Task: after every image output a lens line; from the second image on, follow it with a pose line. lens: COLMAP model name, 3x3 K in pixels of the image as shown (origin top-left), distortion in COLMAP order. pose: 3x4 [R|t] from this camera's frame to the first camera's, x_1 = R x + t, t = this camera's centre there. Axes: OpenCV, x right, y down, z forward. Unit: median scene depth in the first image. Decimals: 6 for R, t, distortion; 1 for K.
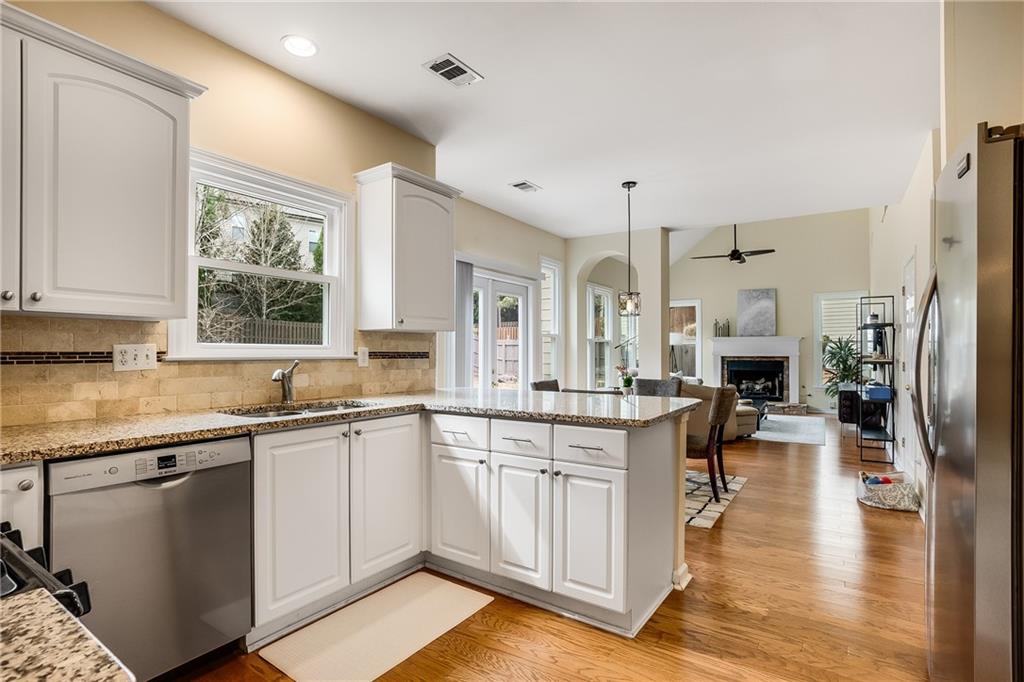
lens RADIAL K [[492.7, 0, 511.6], [0, 492.7, 347.1], [0, 0, 1]] dist [-0.028115, 0.003960]
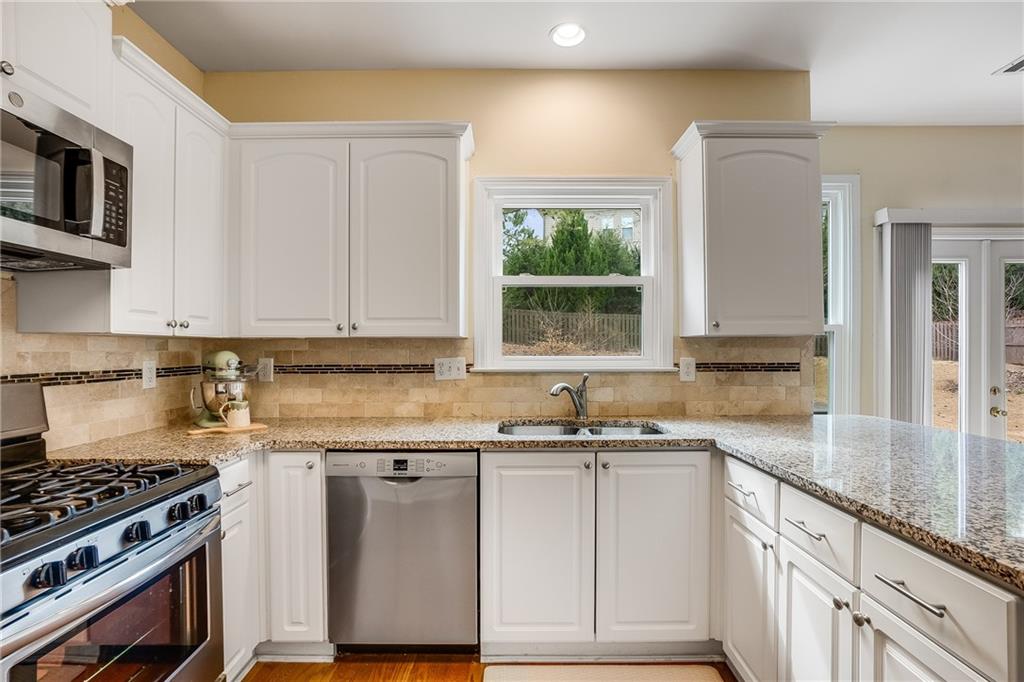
lens RADIAL K [[492.7, 0, 512.9], [0, 492.7, 350.5], [0, 0, 1]] dist [-0.028115, 0.003960]
pose [[0.565002, -0.000030, -0.825090, 0.215485], [0.012079, 0.999893, 0.008235, -0.022049], [0.825001, -0.014619, 0.564942, 0.303617]]
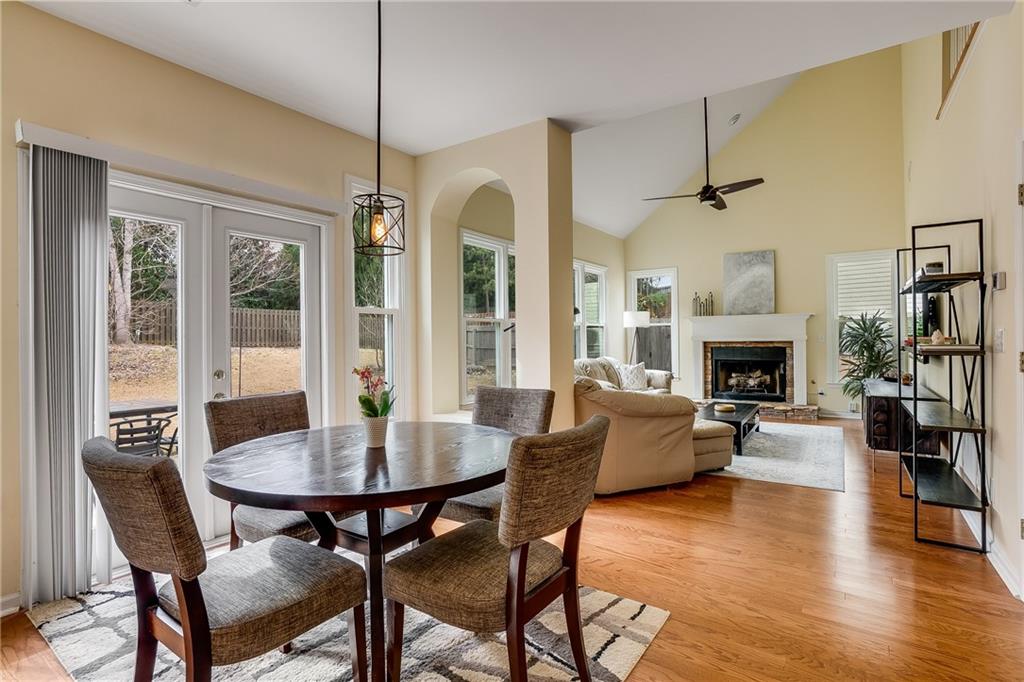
lens RADIAL K [[492.7, 0, 509.4], [0, 492.7, 337.7], [0, 0, 1]] dist [-0.028115, 0.003960]
pose [[0.999558, -0.011464, -0.027415, 0.539967], [0.011675, 0.999903, 0.007533, 0.012465], [0.027326, -0.007850, 0.999596, 0.847343]]
